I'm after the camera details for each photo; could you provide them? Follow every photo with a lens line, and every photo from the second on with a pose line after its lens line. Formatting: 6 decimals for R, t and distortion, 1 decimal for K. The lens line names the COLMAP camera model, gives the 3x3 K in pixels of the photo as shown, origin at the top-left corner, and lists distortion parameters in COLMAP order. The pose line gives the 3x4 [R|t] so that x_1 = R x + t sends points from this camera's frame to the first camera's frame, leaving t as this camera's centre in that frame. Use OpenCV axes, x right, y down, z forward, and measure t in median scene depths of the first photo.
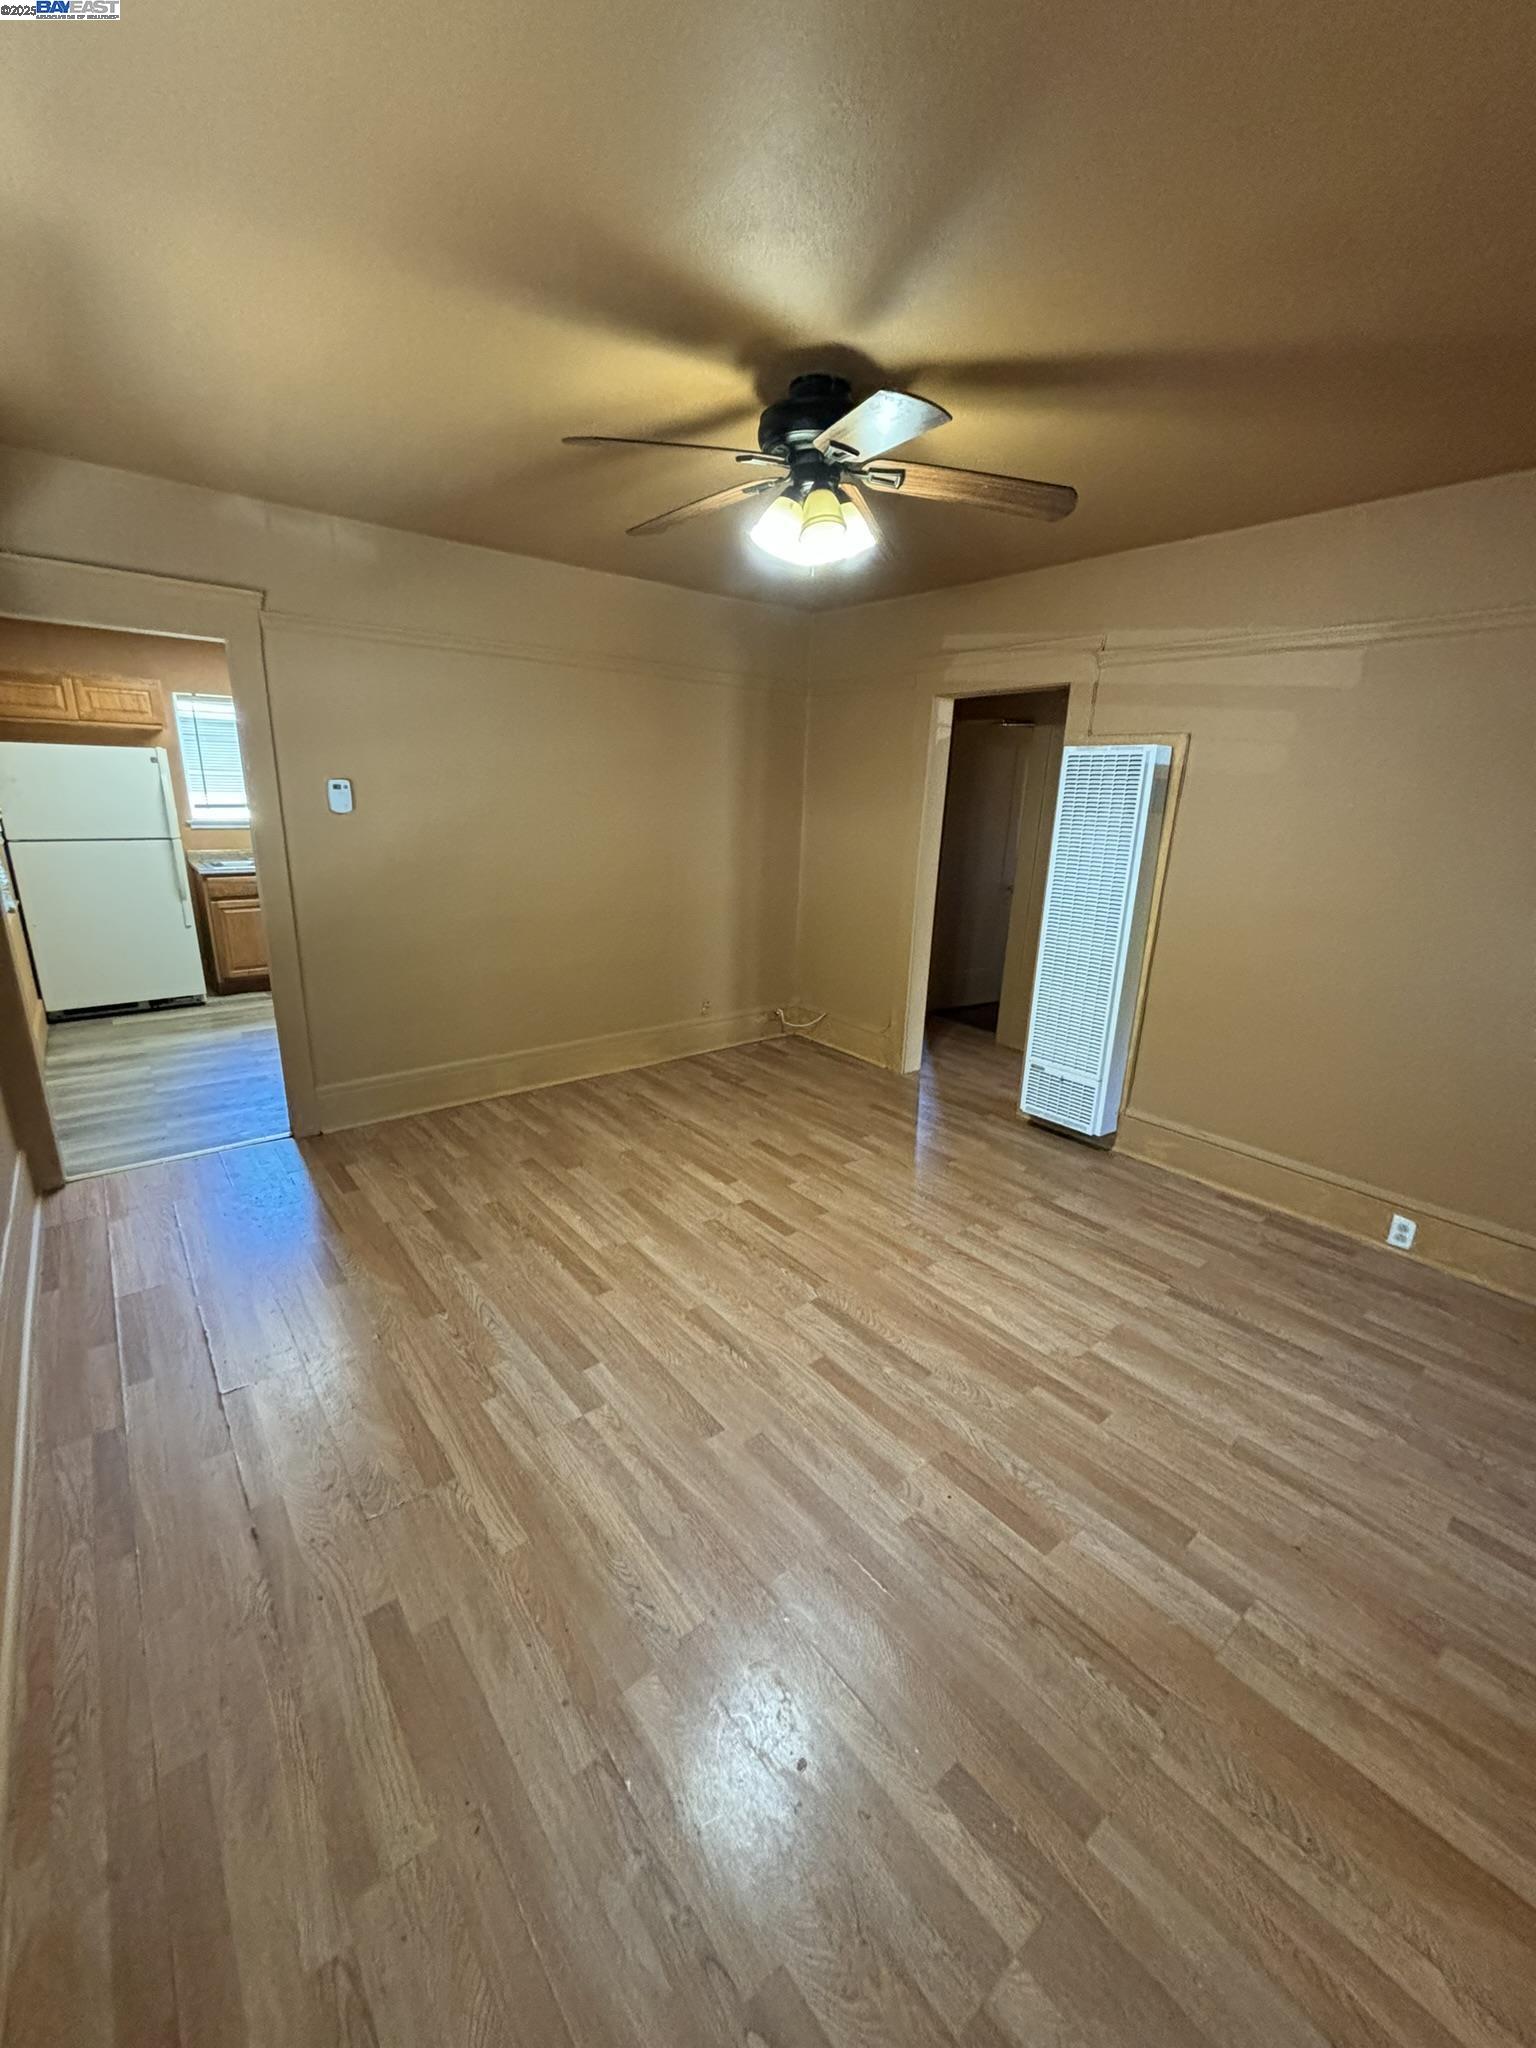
lens RADIAL K [[826.4, 0, 766.4], [0, 826.4, 1022.7], [0, 0, 1]] dist [0.003343, 0.000211]
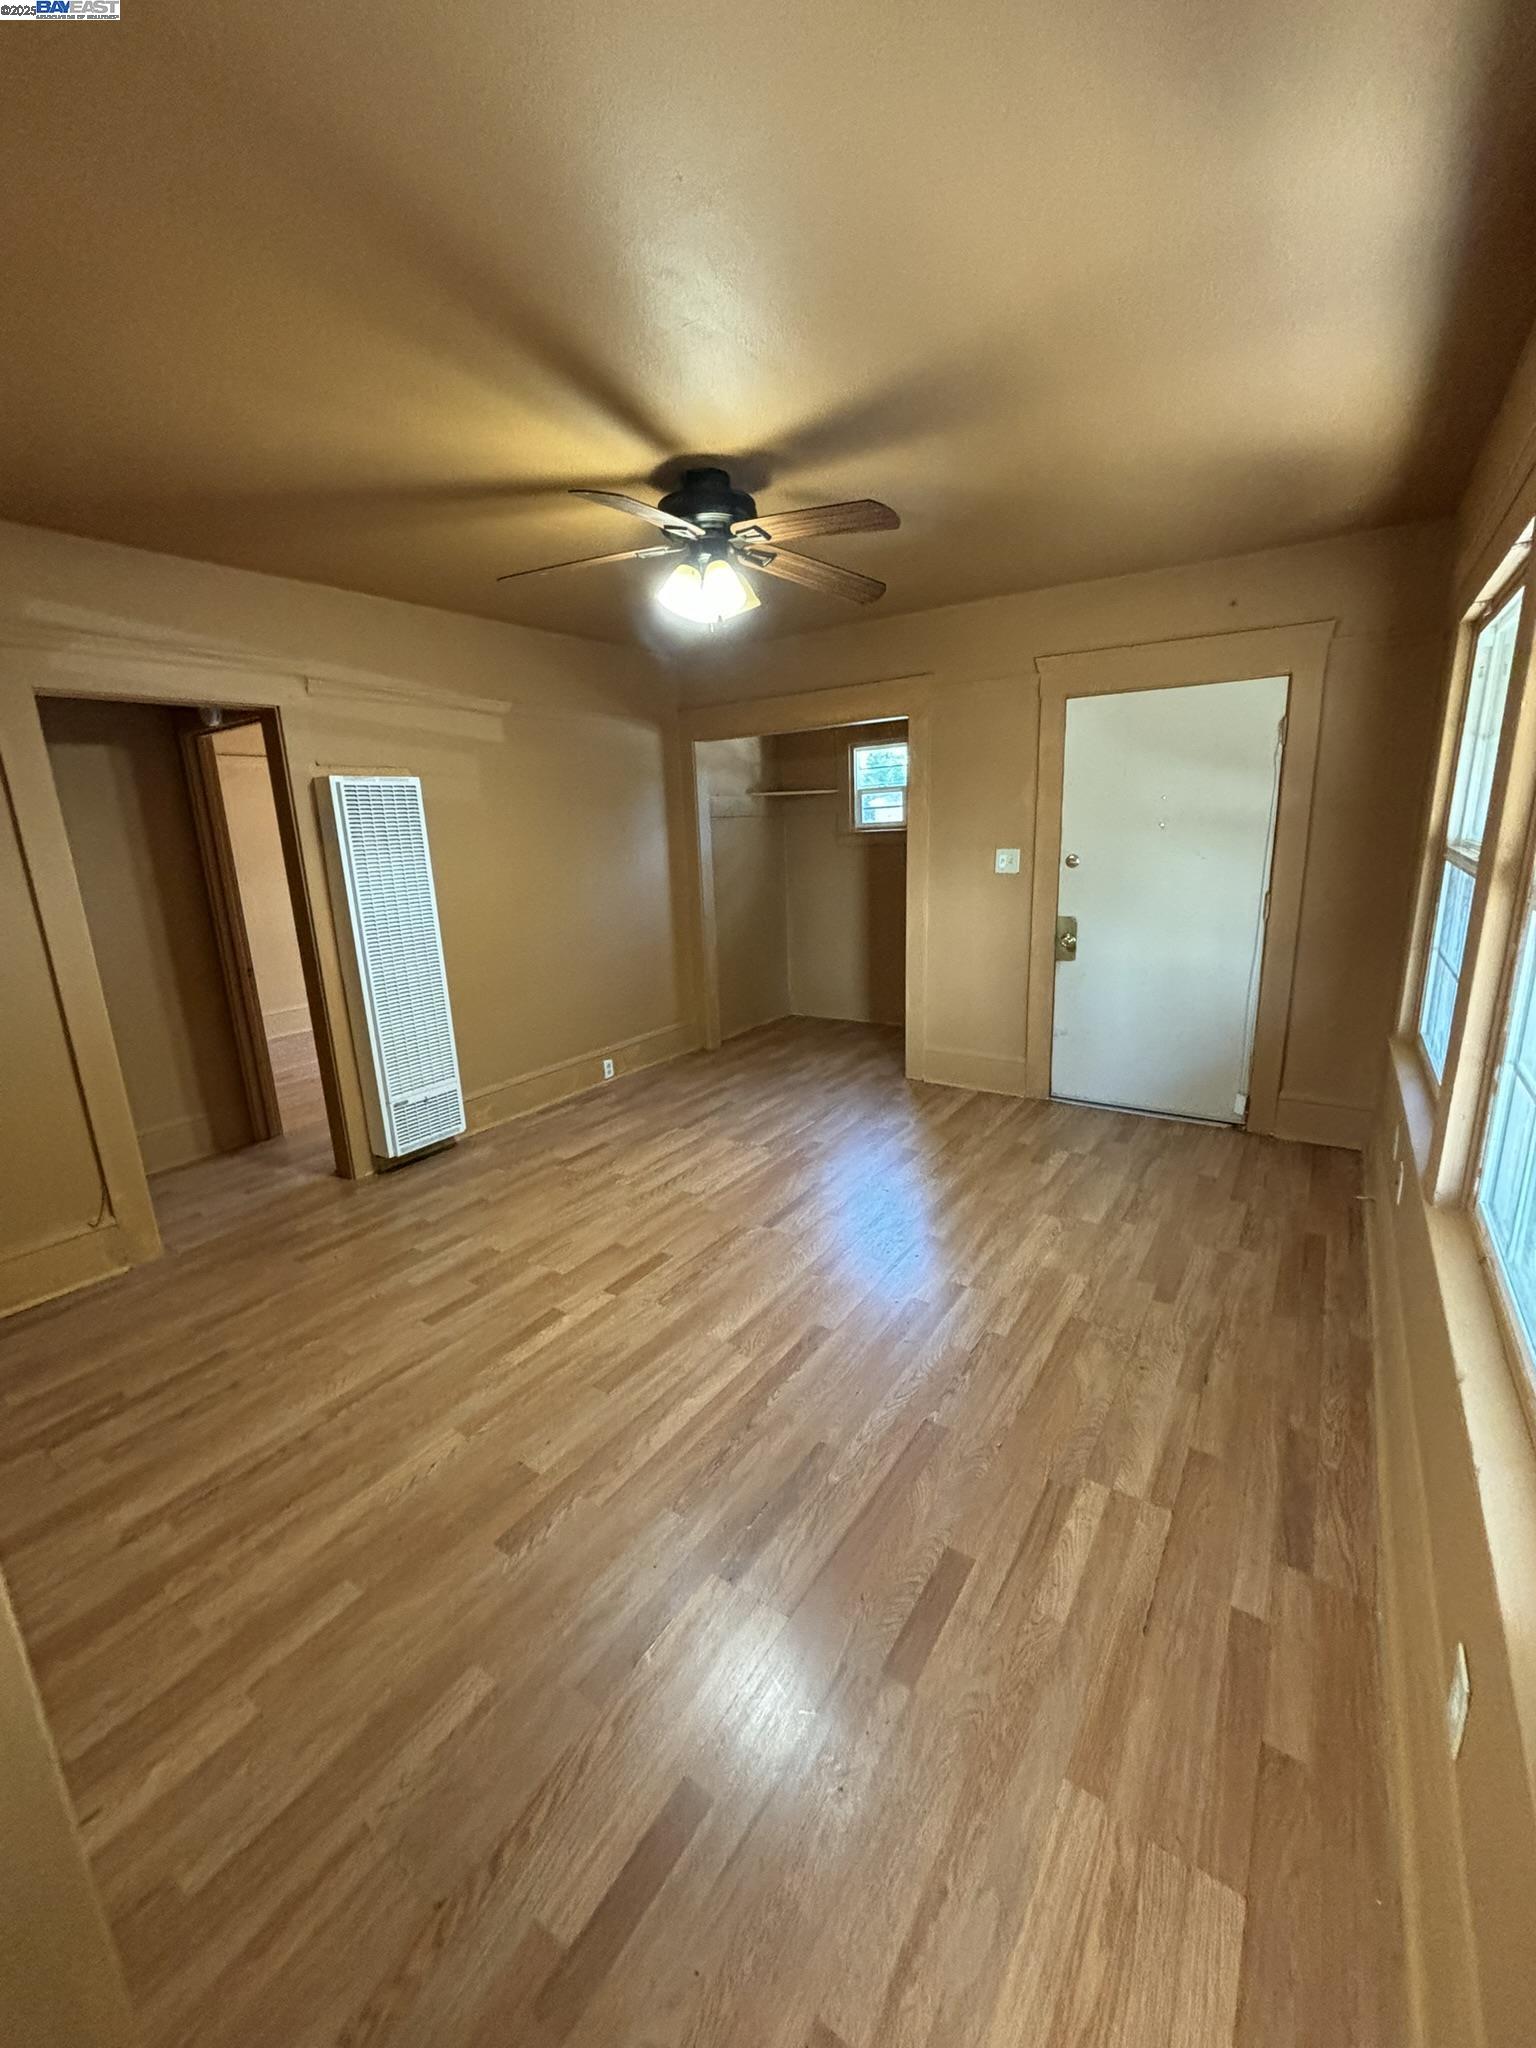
lens RADIAL K [[826.4, 0, 767.2], [0, 826.4, 1027.1], [0, 0, 1]] dist [0.003343, 0.000211]
pose [[-0.291709, -0.250959, 0.922998, -0.851357], [0.292837, 0.895200, 0.335951, -0.289205], [-0.910578, 0.368288, -0.187648, 0.962981]]
